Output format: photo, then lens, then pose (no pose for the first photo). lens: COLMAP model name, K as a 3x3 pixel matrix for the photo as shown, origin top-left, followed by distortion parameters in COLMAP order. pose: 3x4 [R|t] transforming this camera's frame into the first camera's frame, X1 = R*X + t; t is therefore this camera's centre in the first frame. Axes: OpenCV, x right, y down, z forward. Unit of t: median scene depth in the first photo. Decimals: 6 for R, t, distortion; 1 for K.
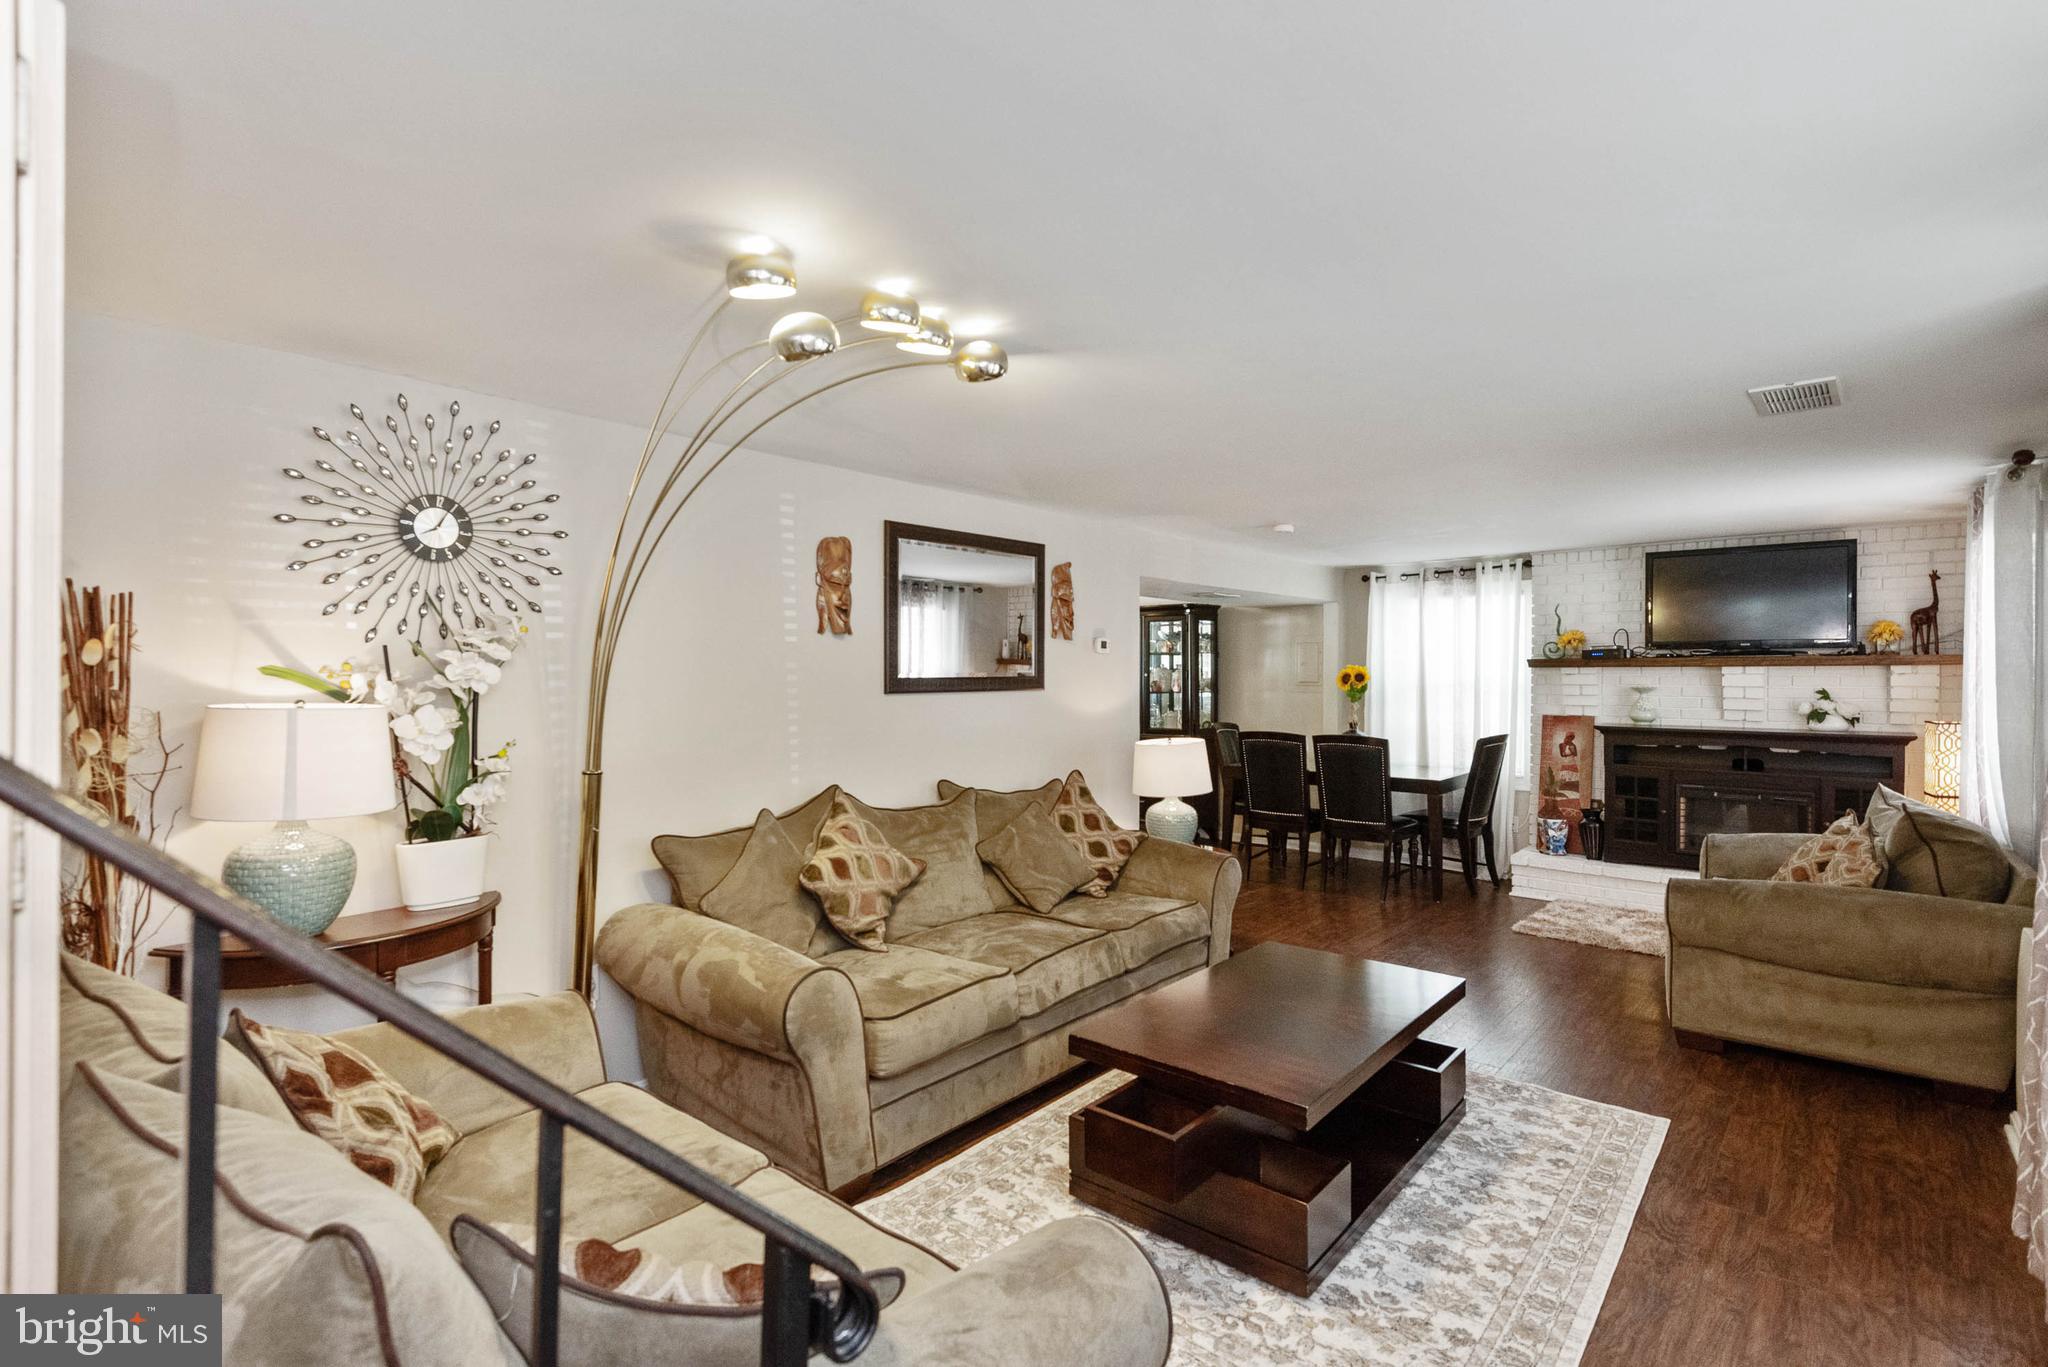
lens RADIAL K [[956.0, 0, 1019.4], [0, 956.0, 668.9], [0, 0, 1]] dist [-0.003505, -0.000930]
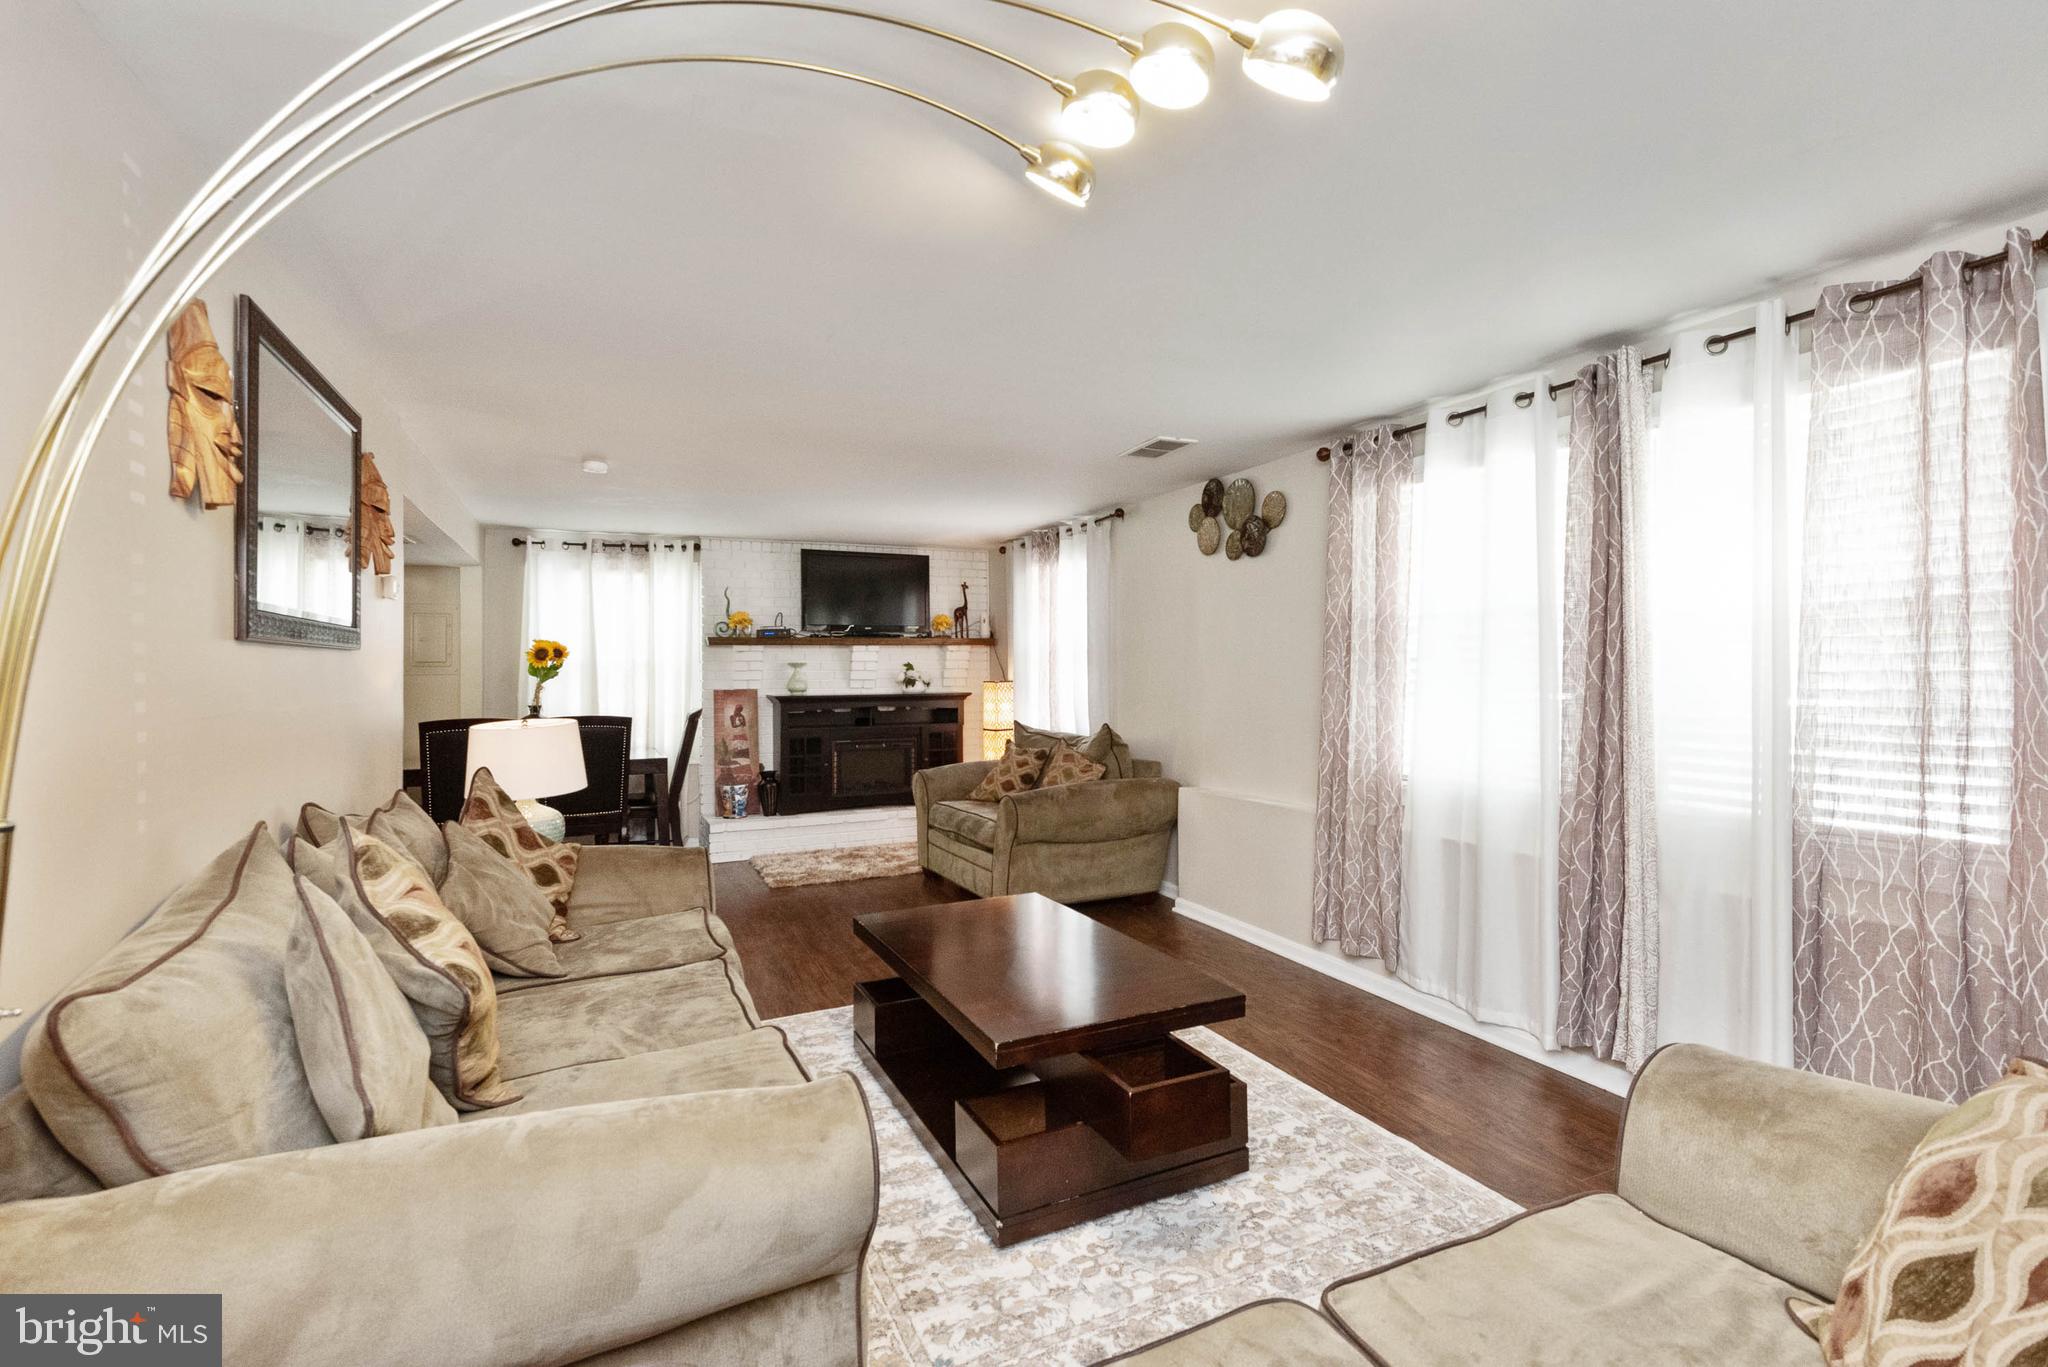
lens RADIAL K [[924.4, 0, 1025.9], [0, 924.4, 674.1], [0, 0, 1]] dist [0.042960, -0.020291]
pose [[0.413210, -0.009284, 0.910589, -0.267505], [0.006560, 0.999952, 0.007219, 0.026659], [-0.910612, 0.002990, 0.413251, 0.268966]]
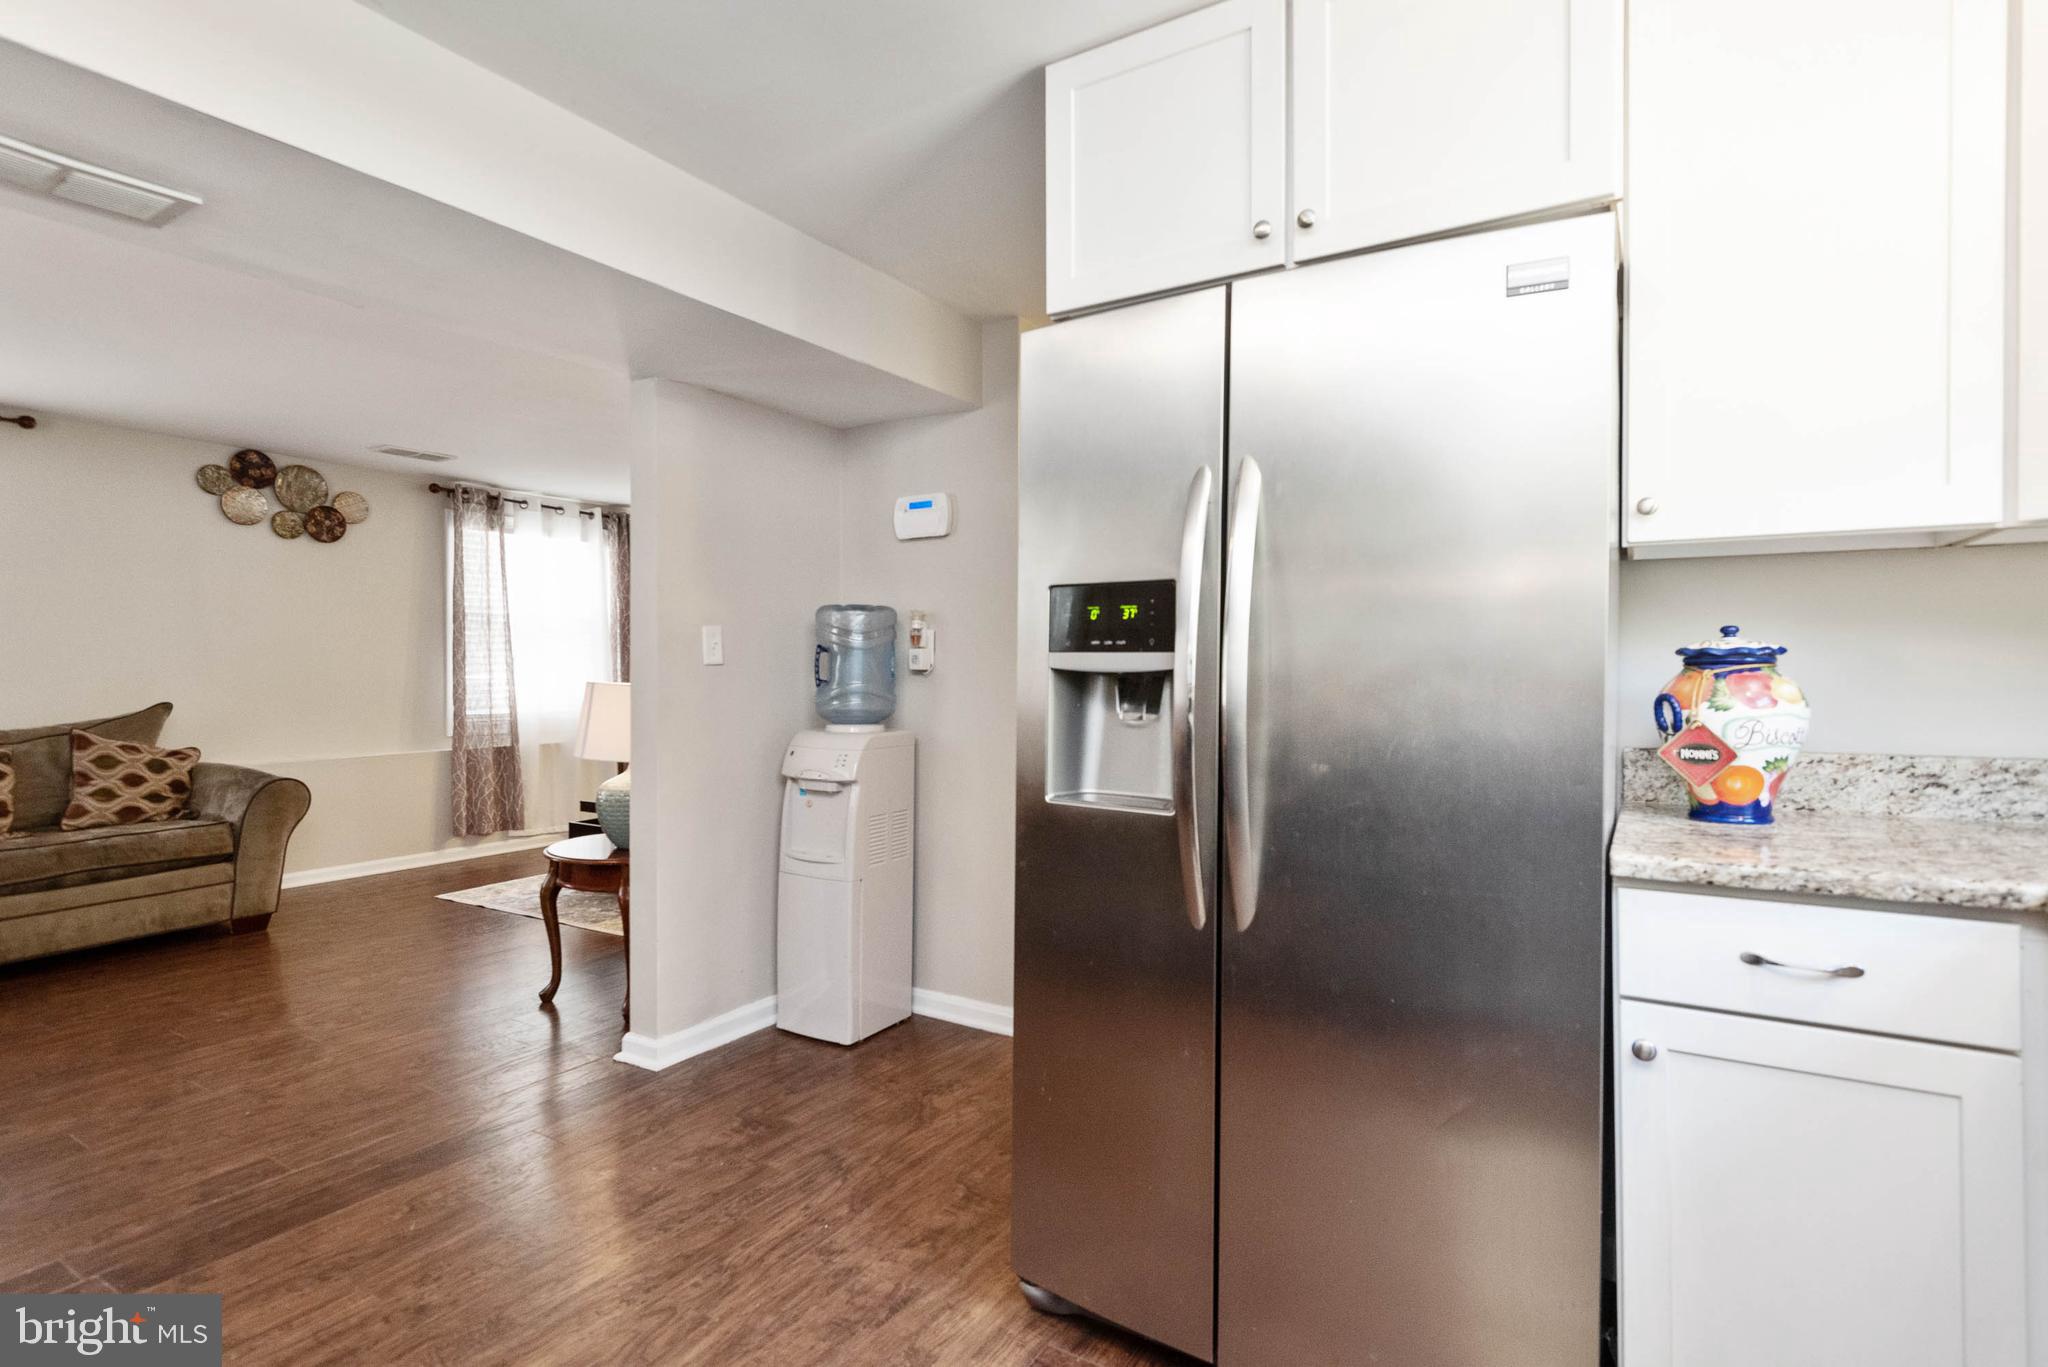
lens RADIAL K [[1030.6, 0, 1057.6], [0, 1030.6, 659.0], [0, 0, 1]] dist [0.028732, -0.015928]
pose [[-0.985944, -0.003209, -0.167046, -0.009216], [-0.002786, 0.999992, -0.002767, 0.045225], [0.167054, -0.002263, -0.985945, 1.424731]]
